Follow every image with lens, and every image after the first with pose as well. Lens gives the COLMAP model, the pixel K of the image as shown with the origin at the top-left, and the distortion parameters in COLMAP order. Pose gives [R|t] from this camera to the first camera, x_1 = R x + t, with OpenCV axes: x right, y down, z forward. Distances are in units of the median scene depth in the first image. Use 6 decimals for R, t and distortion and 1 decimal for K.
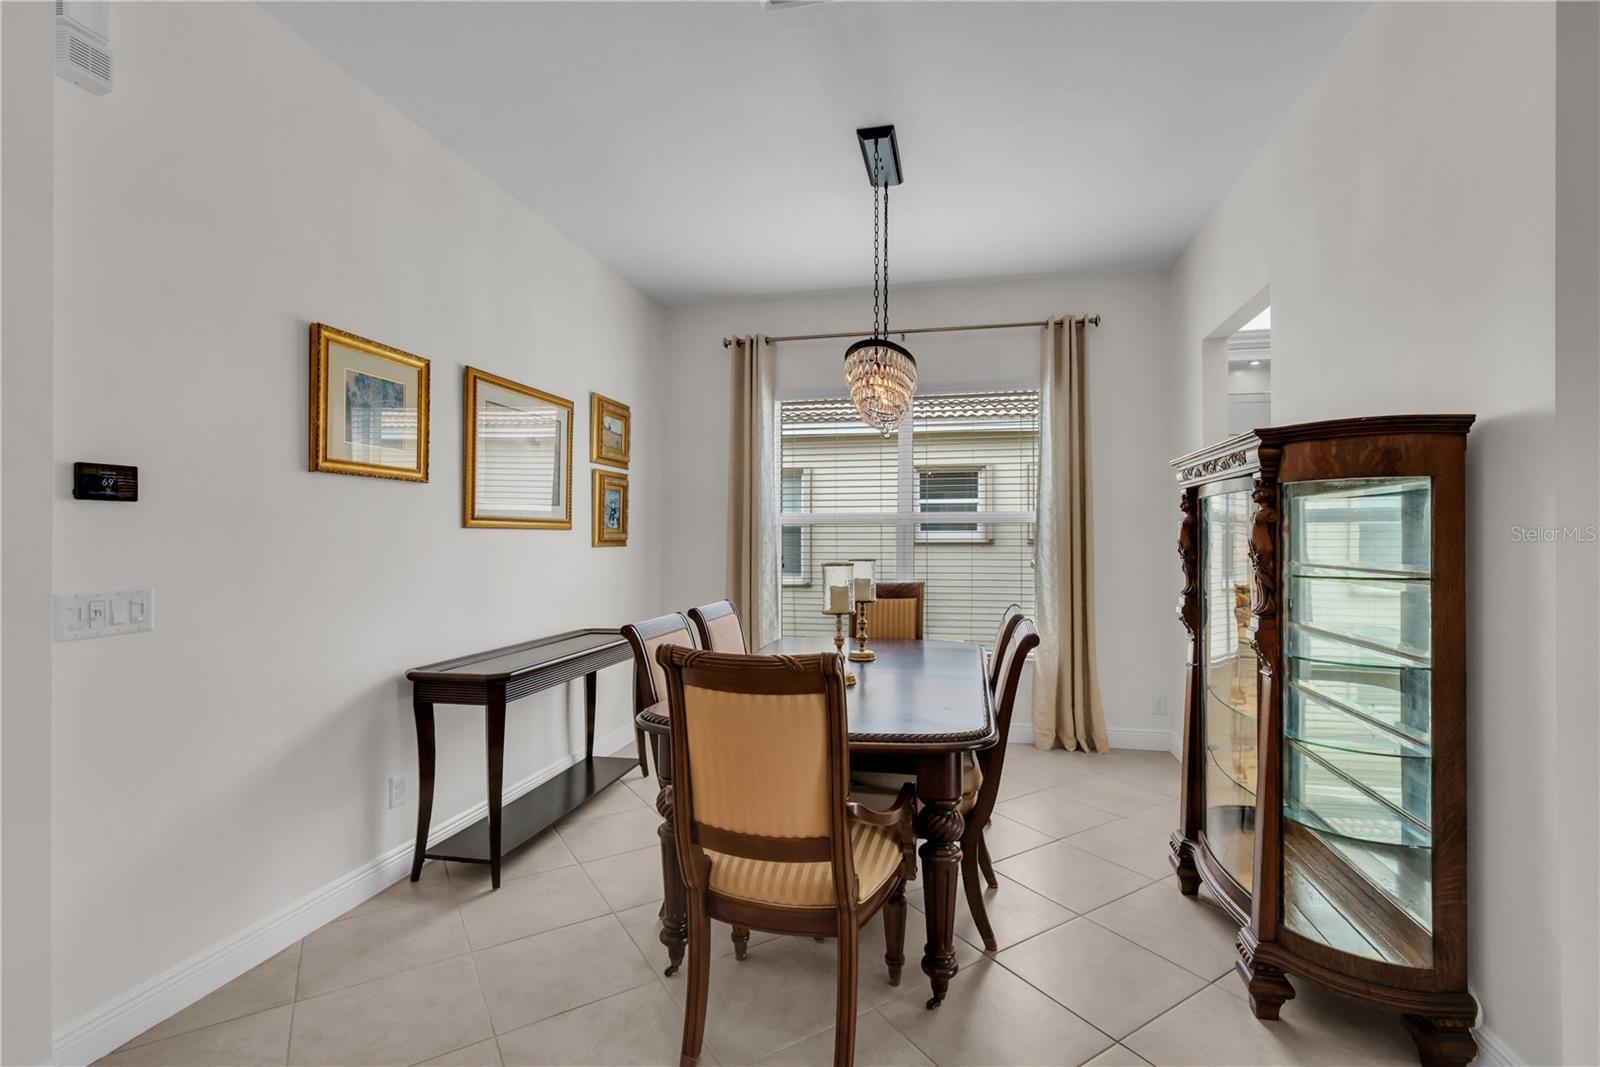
lens RADIAL K [[722.4, 0, 810.0], [0, 722.4, 538.1], [0, 0, 1]] dist [0.007677, 0.000169]
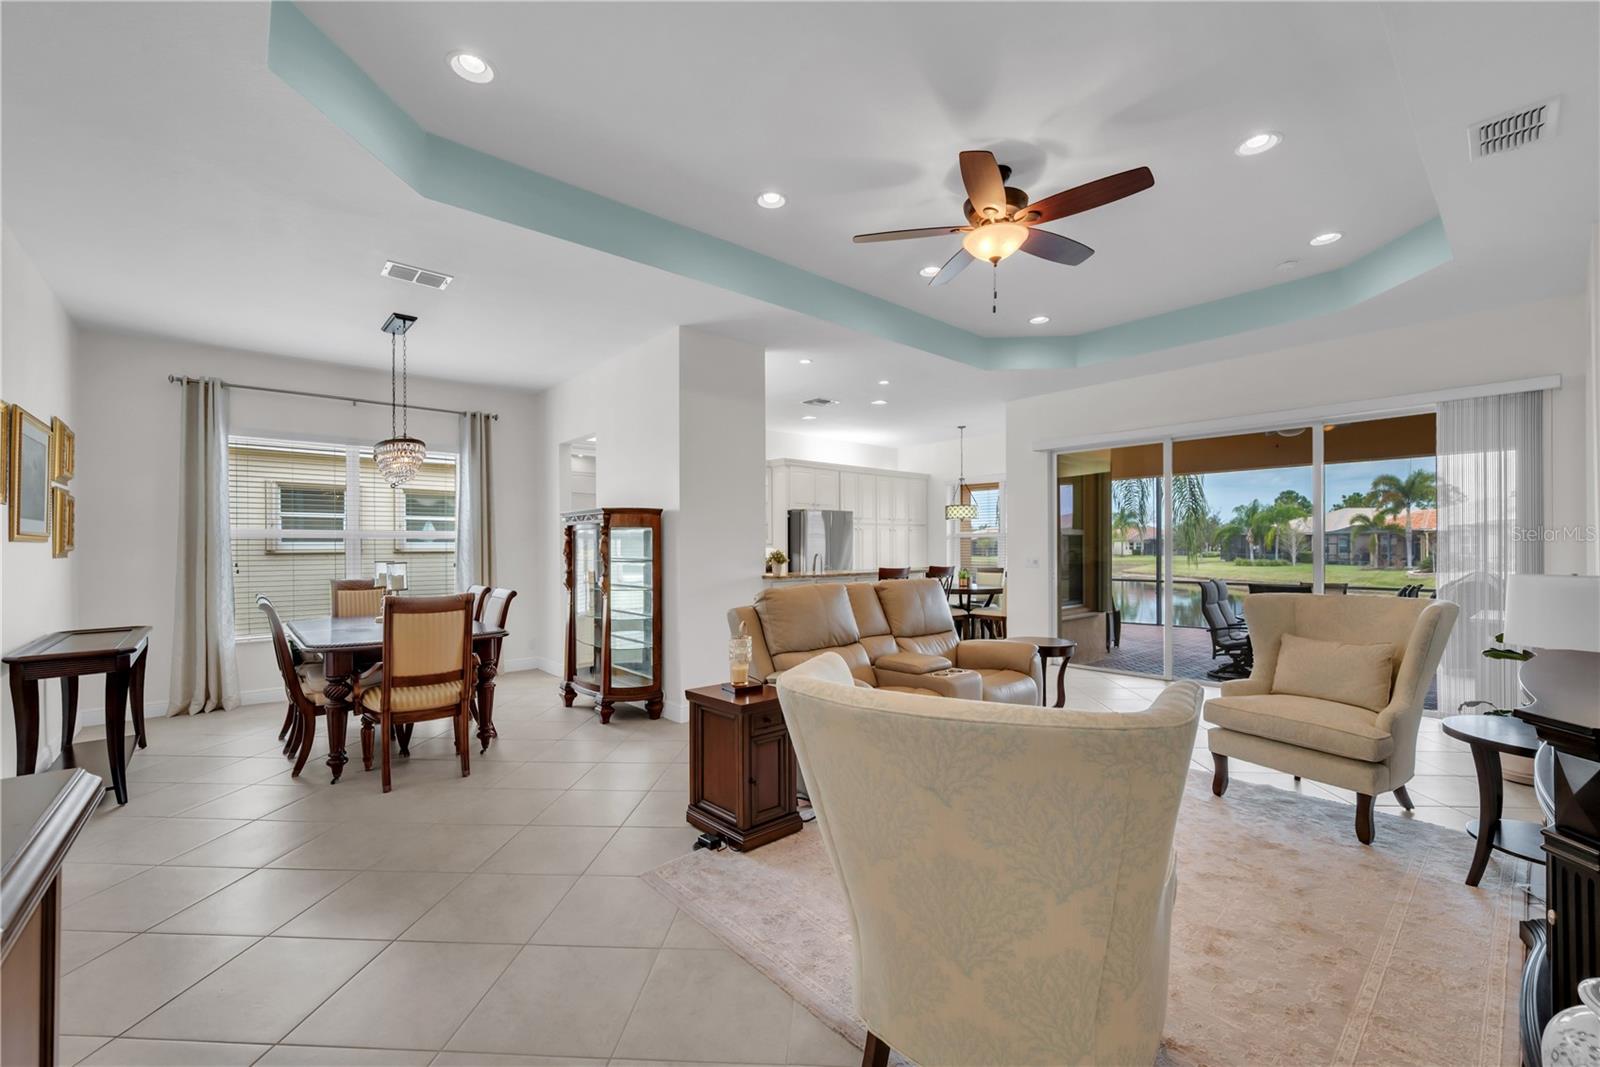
lens RADIAL K [[640.6, 0, 805.5], [0, 640.6, 536.7], [0, 0, 1]] dist [-0.000267, 0.000152]
pose [[0.589479, 0.008900, 0.807735, -0.580128], [0.004235, 0.999892, -0.014108, -0.002929], [-0.807772, 0.011737, 0.589378, -0.683357]]
